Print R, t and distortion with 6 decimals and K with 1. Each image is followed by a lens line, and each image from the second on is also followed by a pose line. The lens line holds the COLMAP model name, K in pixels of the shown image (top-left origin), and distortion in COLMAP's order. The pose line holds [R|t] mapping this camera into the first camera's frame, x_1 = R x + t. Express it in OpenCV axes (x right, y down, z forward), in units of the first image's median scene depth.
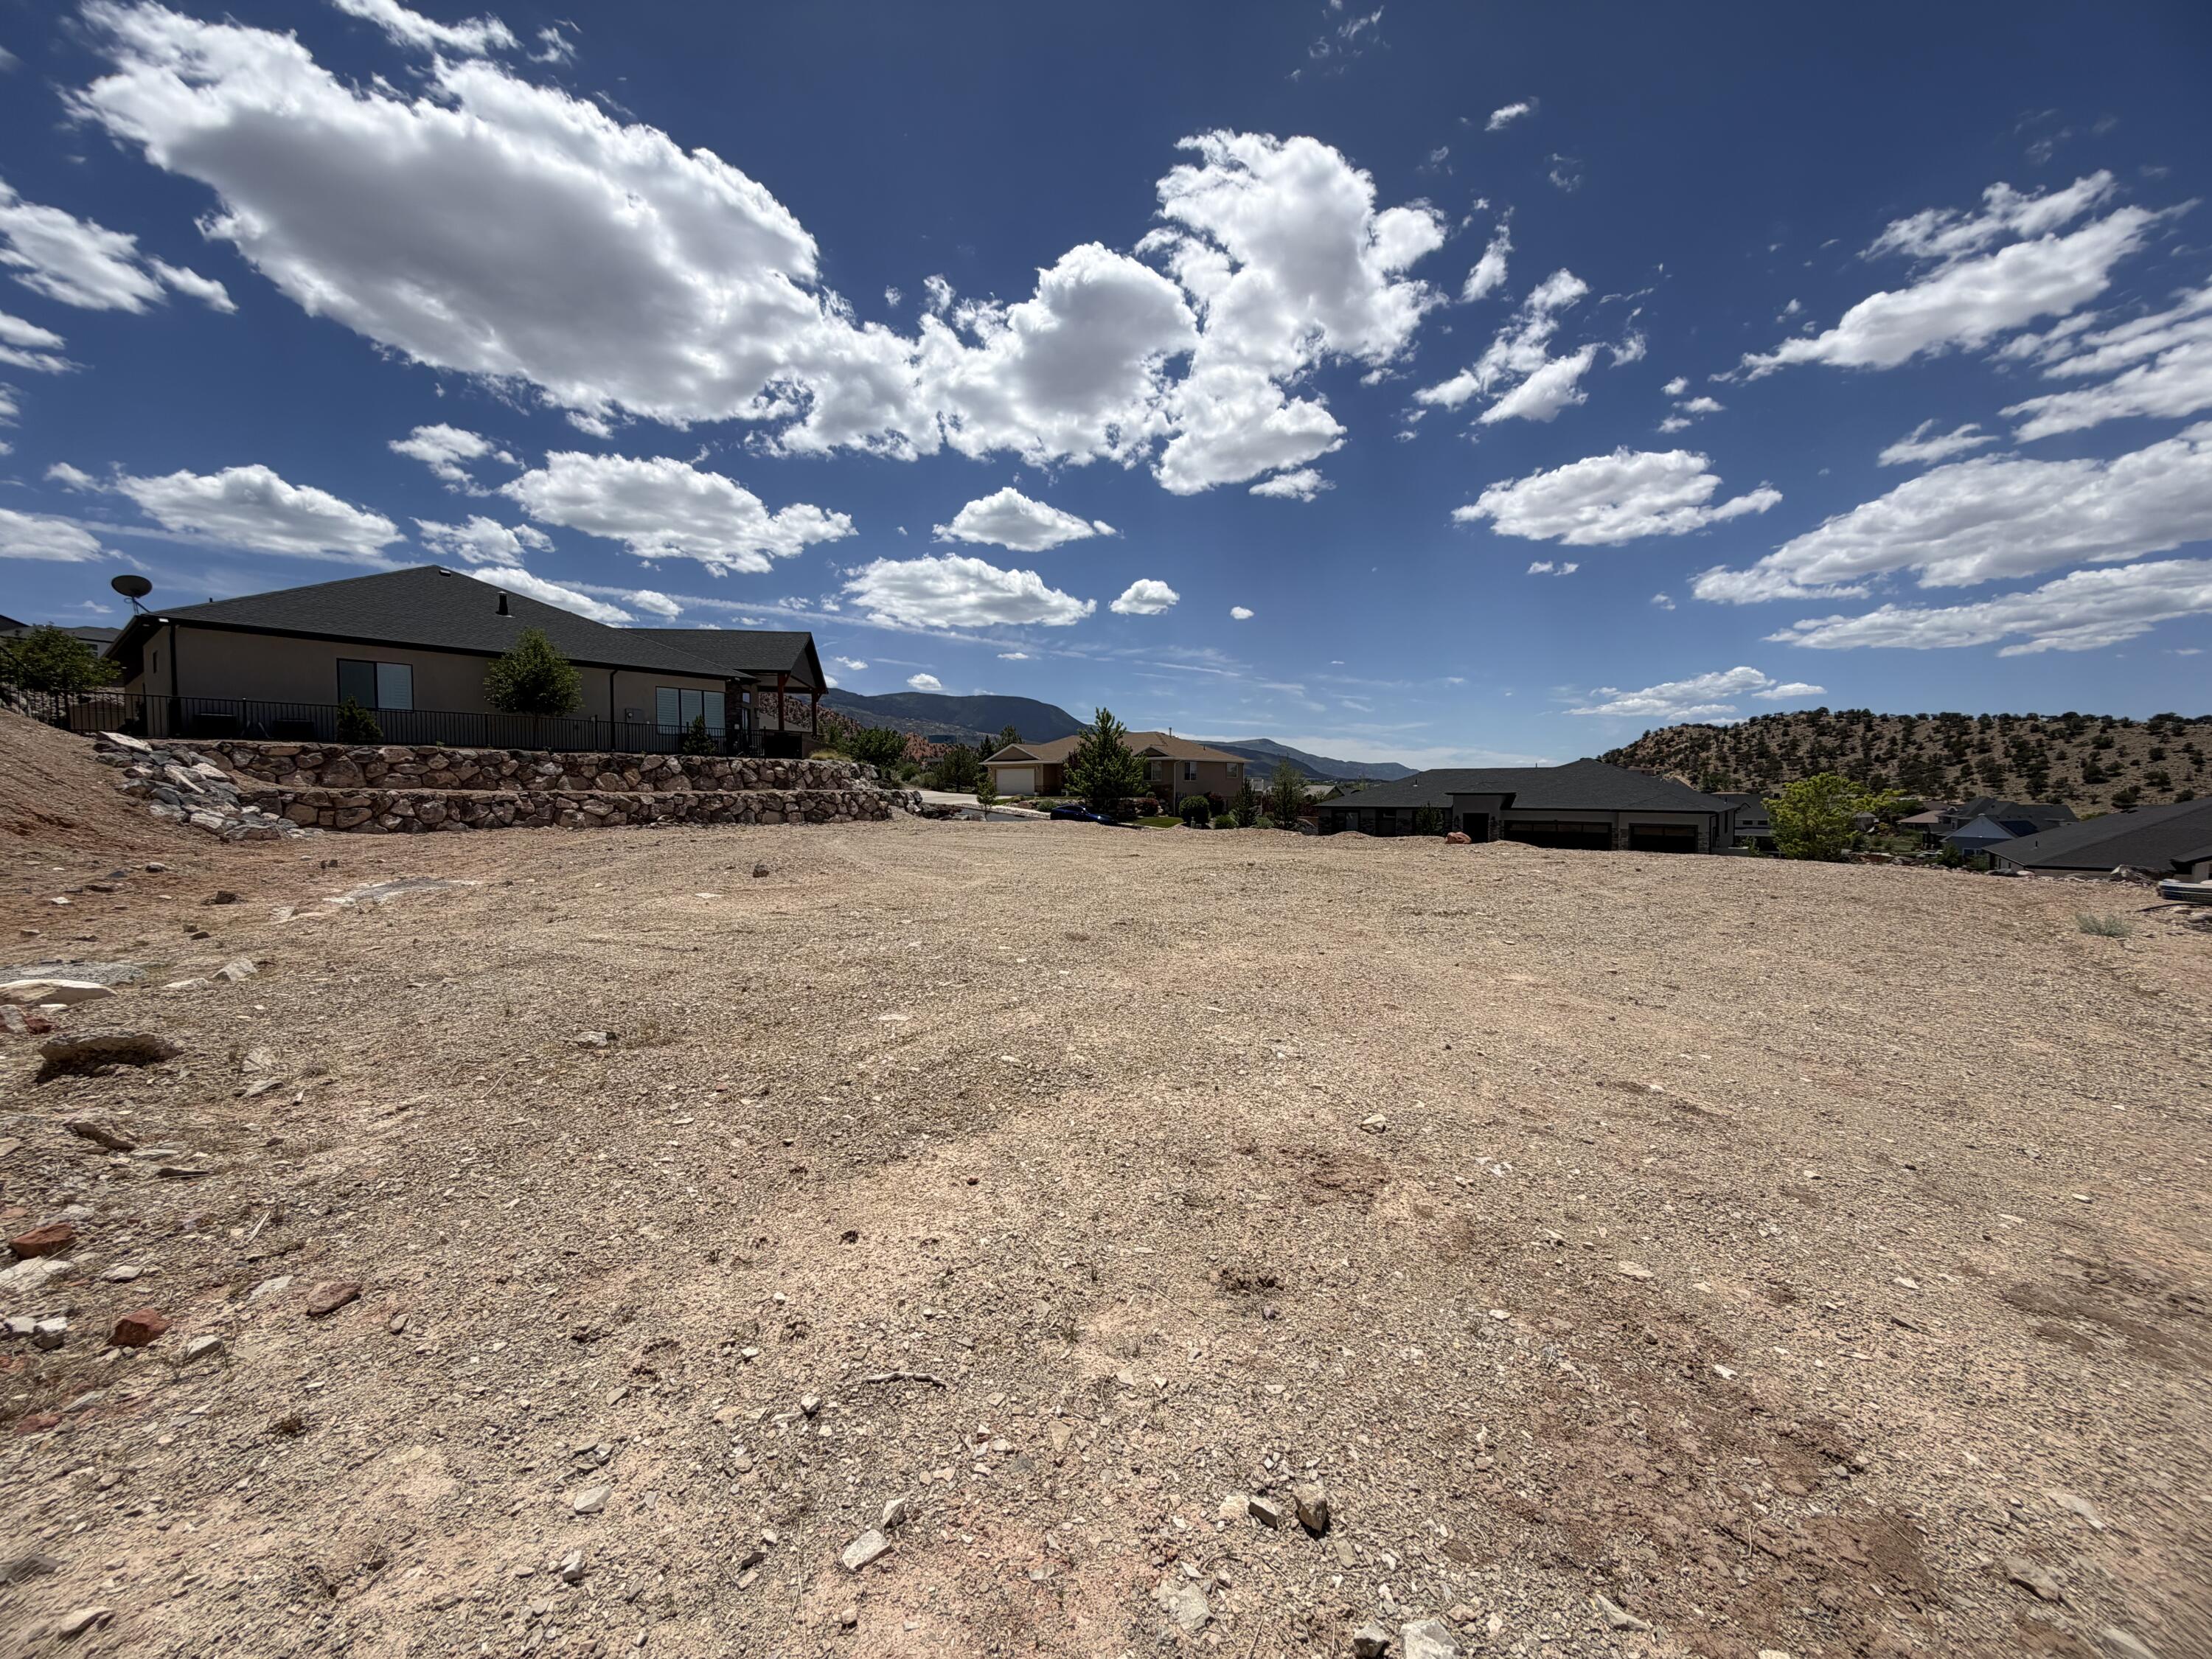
lens RADIAL K [[892.4, 0, 1101.2], [0, 892.4, 833.3], [0, 0, 1]] dist [0.001744, -0.000154]
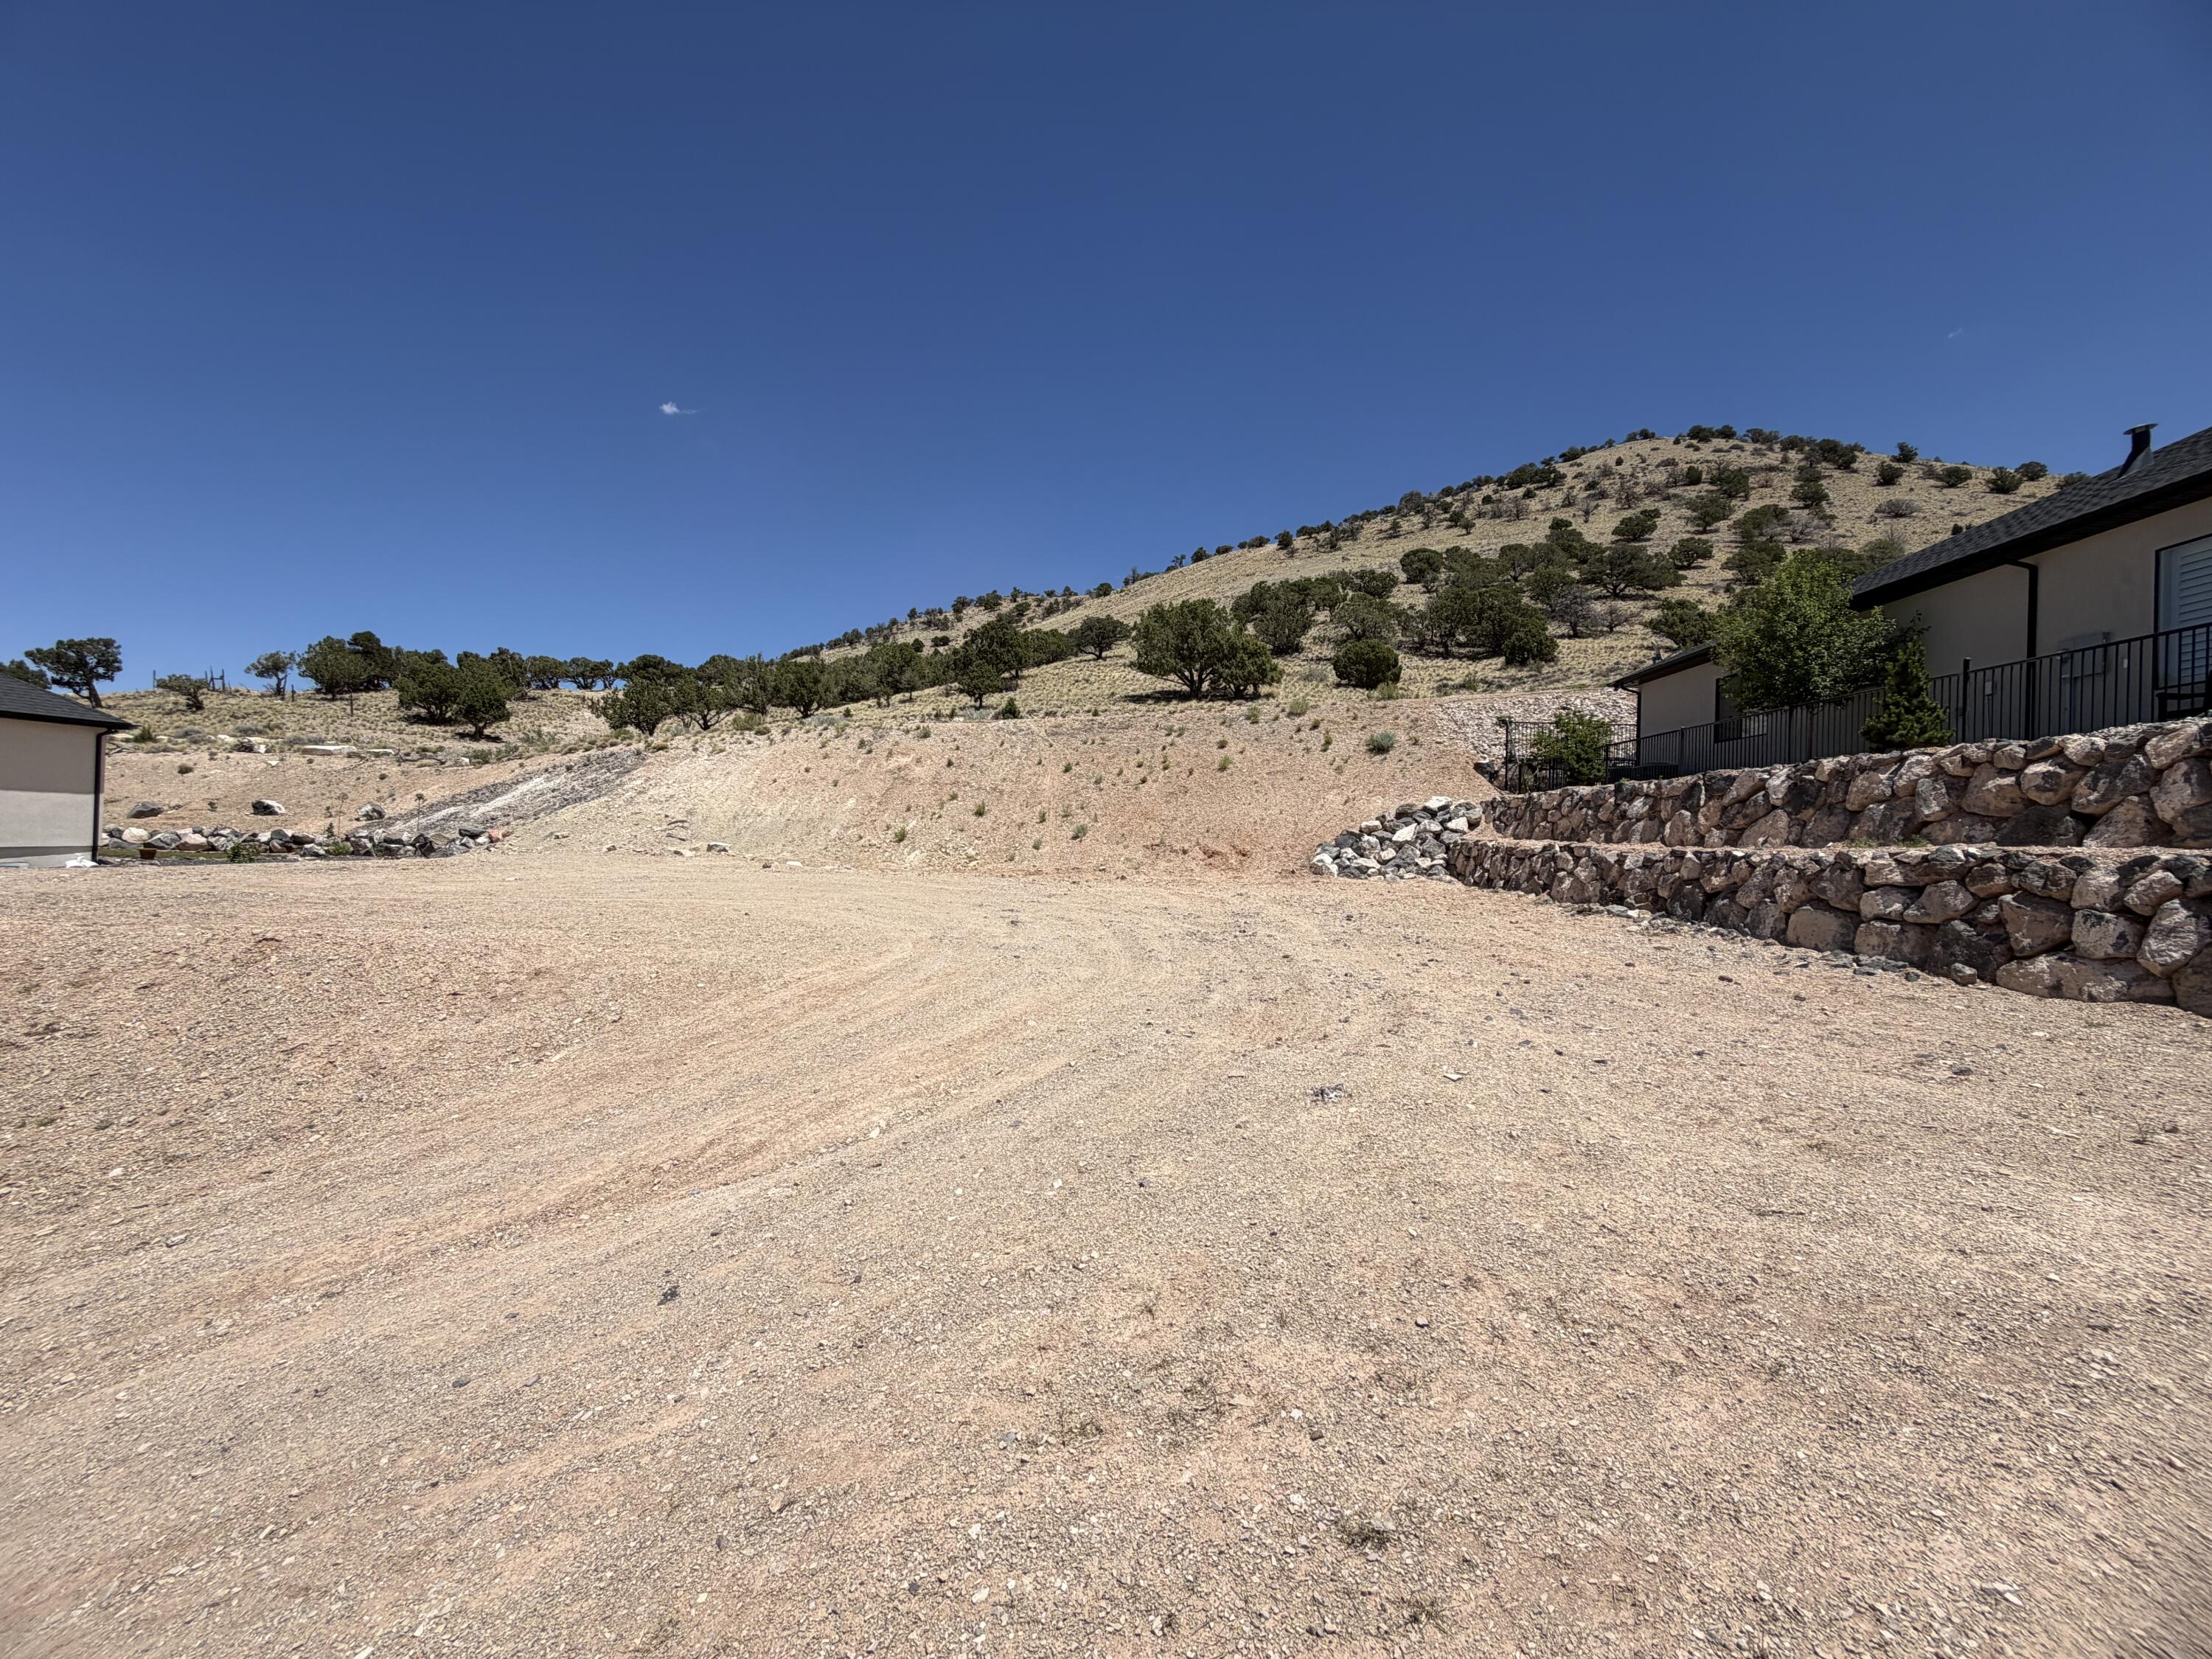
lens RADIAL K [[882.8, 0, 1100.6], [0, 882.8, 828.7], [0, 0, 1]] dist [0.001005, -0.000010]
pose [[-0.824863, -0.029394, -0.564568, 0.026654], [-0.058215, 0.997755, 0.033106, -0.056861], [0.562327, 0.060174, -0.824722, 1.293128]]
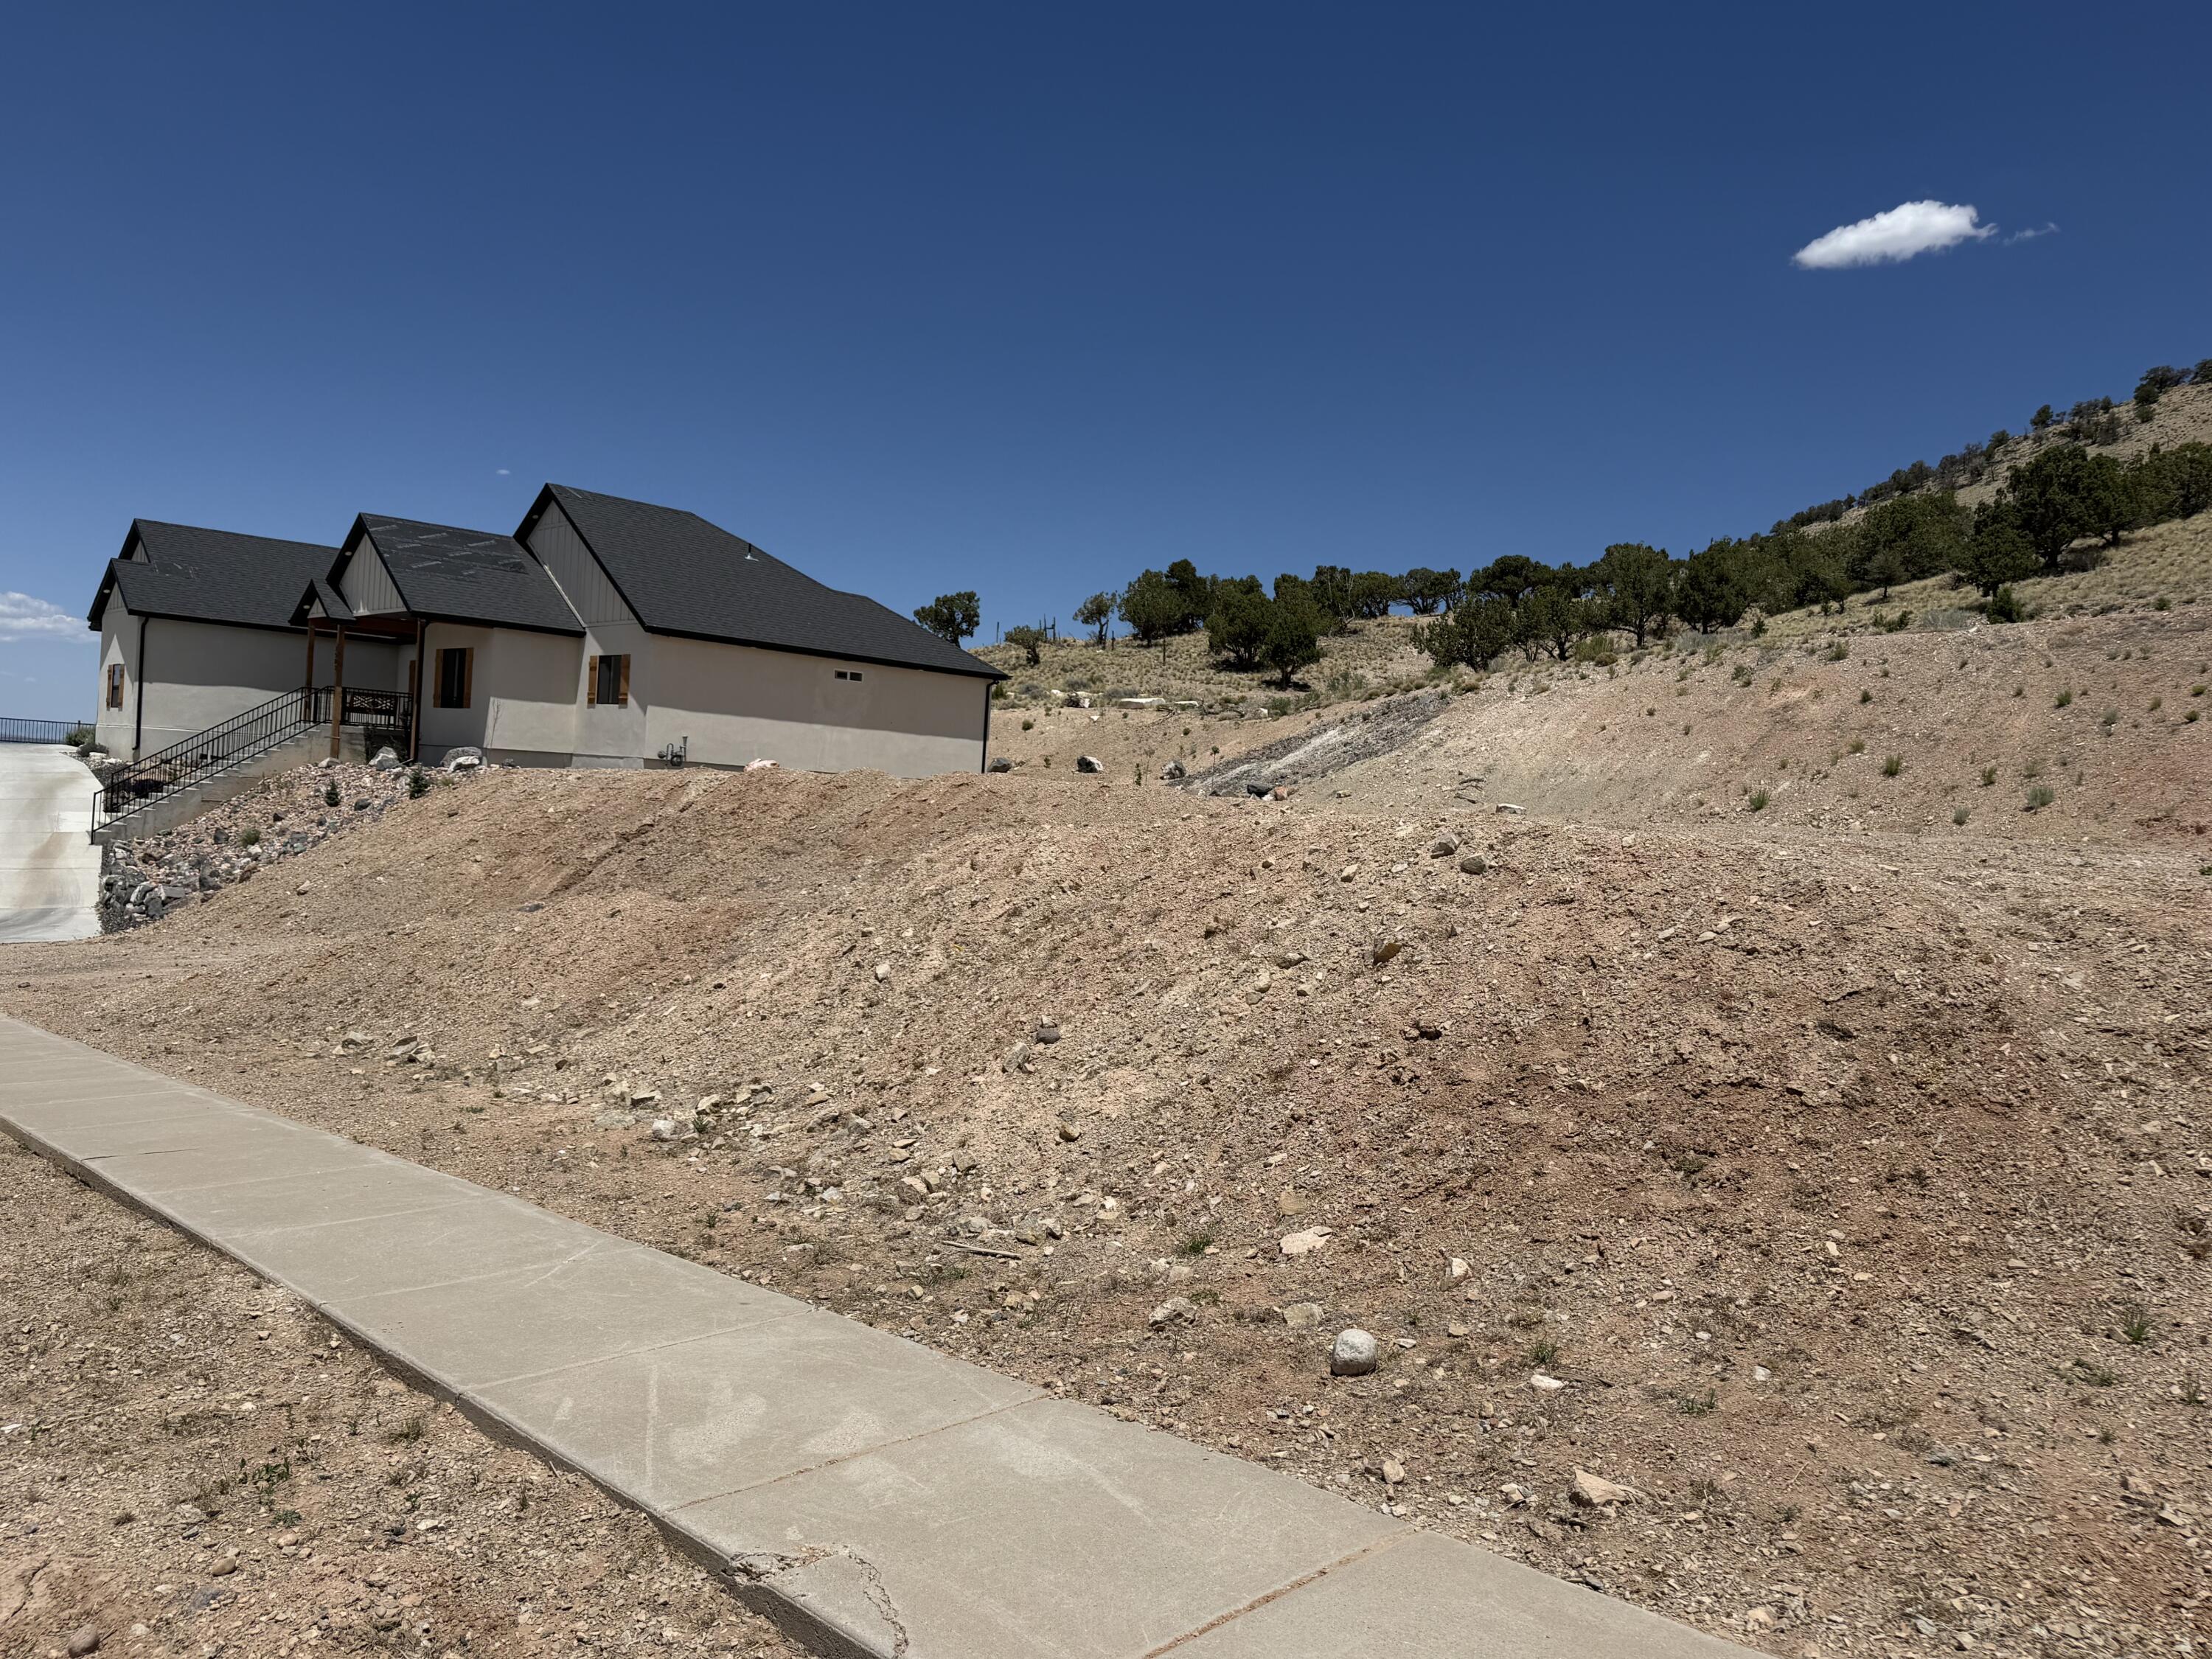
lens RADIAL K [[1601.6, 0, 1105.2], [0, 1601.6, 841.7], [0, 0, 1]] dist [0.156812, -0.265402]
pose [[-0.987979, -0.070101, 0.137778, -0.032662], [-0.060083, 0.995328, 0.075575, -0.034253], [-0.142433, 0.066388, -0.987576, 1.743451]]
